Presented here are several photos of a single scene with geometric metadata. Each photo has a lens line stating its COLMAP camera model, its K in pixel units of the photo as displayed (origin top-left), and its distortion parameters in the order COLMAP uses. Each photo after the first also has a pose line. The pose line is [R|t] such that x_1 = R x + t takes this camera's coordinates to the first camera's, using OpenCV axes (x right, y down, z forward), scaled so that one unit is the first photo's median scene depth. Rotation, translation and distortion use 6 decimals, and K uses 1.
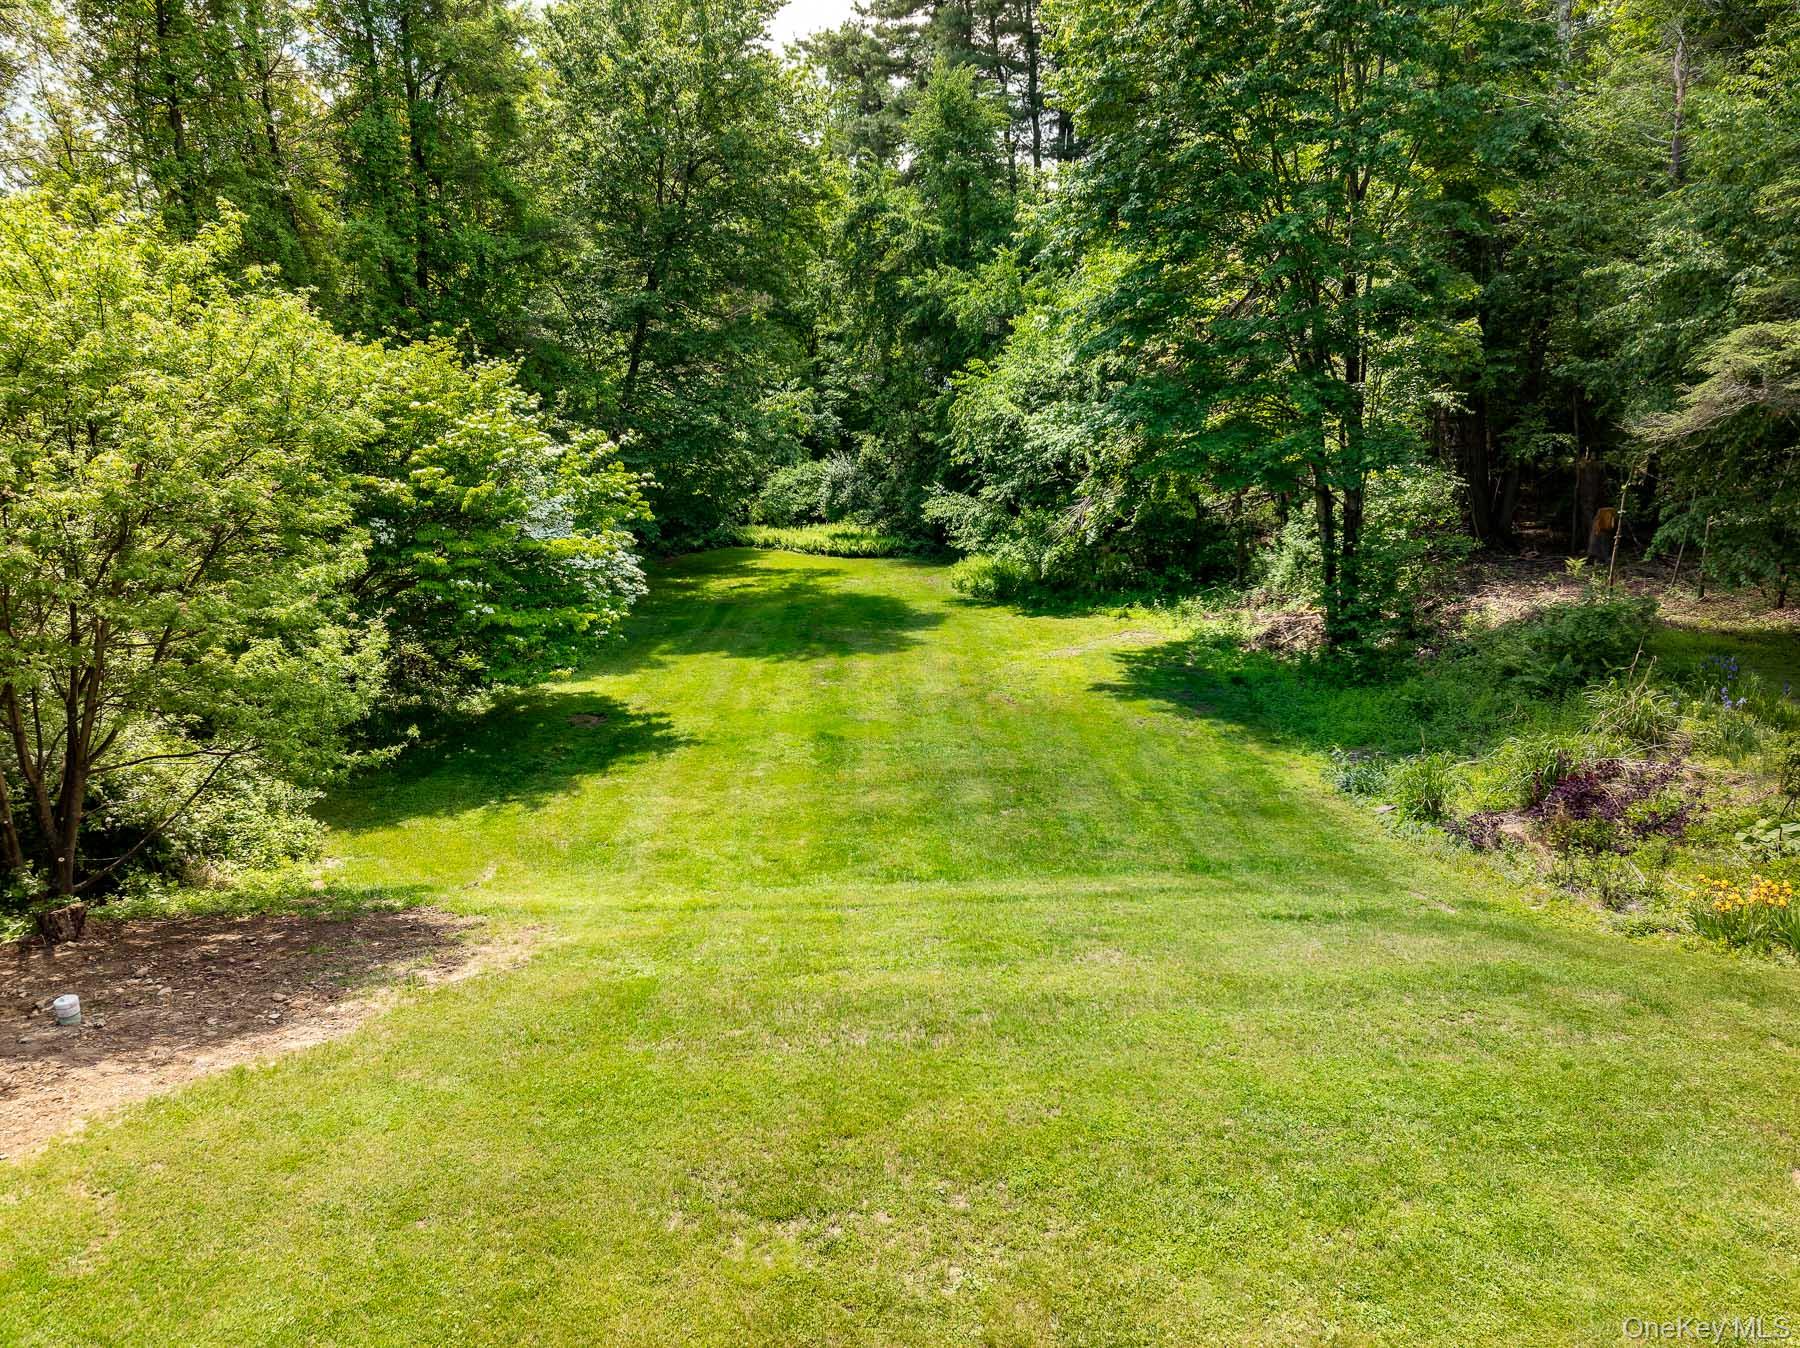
lens RADIAL K [[1258.4, 0, 900.2], [0, 1258.4, 673.4], [0, 0, 1]] dist [0.019486, -0.008535]
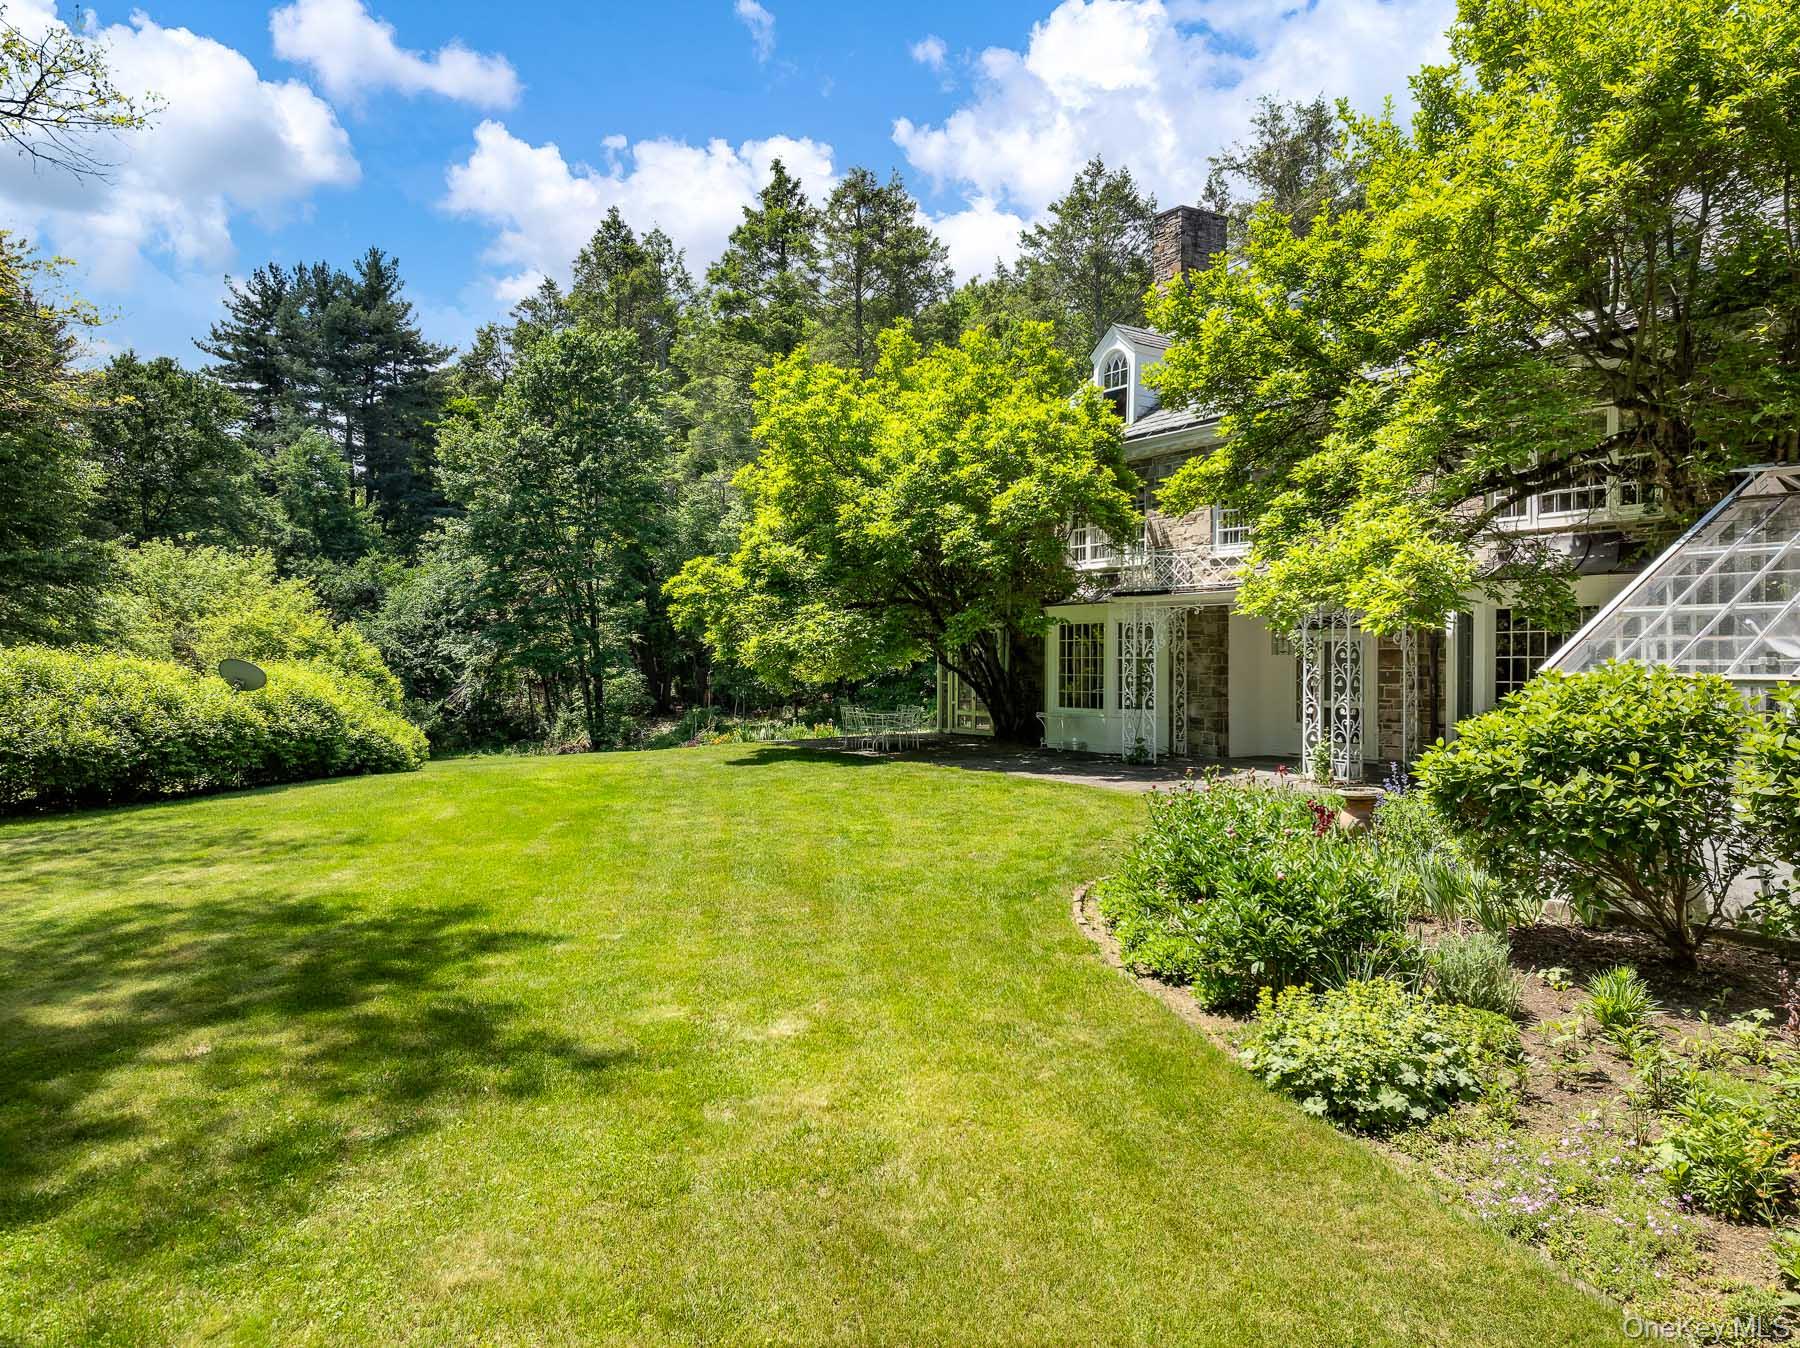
lens RADIAL K [[1258.4, 0, 899.9], [0, 1258.4, 672.1], [0, 0, 1]] dist [0.019486, -0.008535]
pose [[0.822315, -0.001318, 0.569031, -0.429169], [0.117435, 0.978863, -0.167440, 0.260896], [-0.556783, 0.204512, 0.805089, -0.990141]]
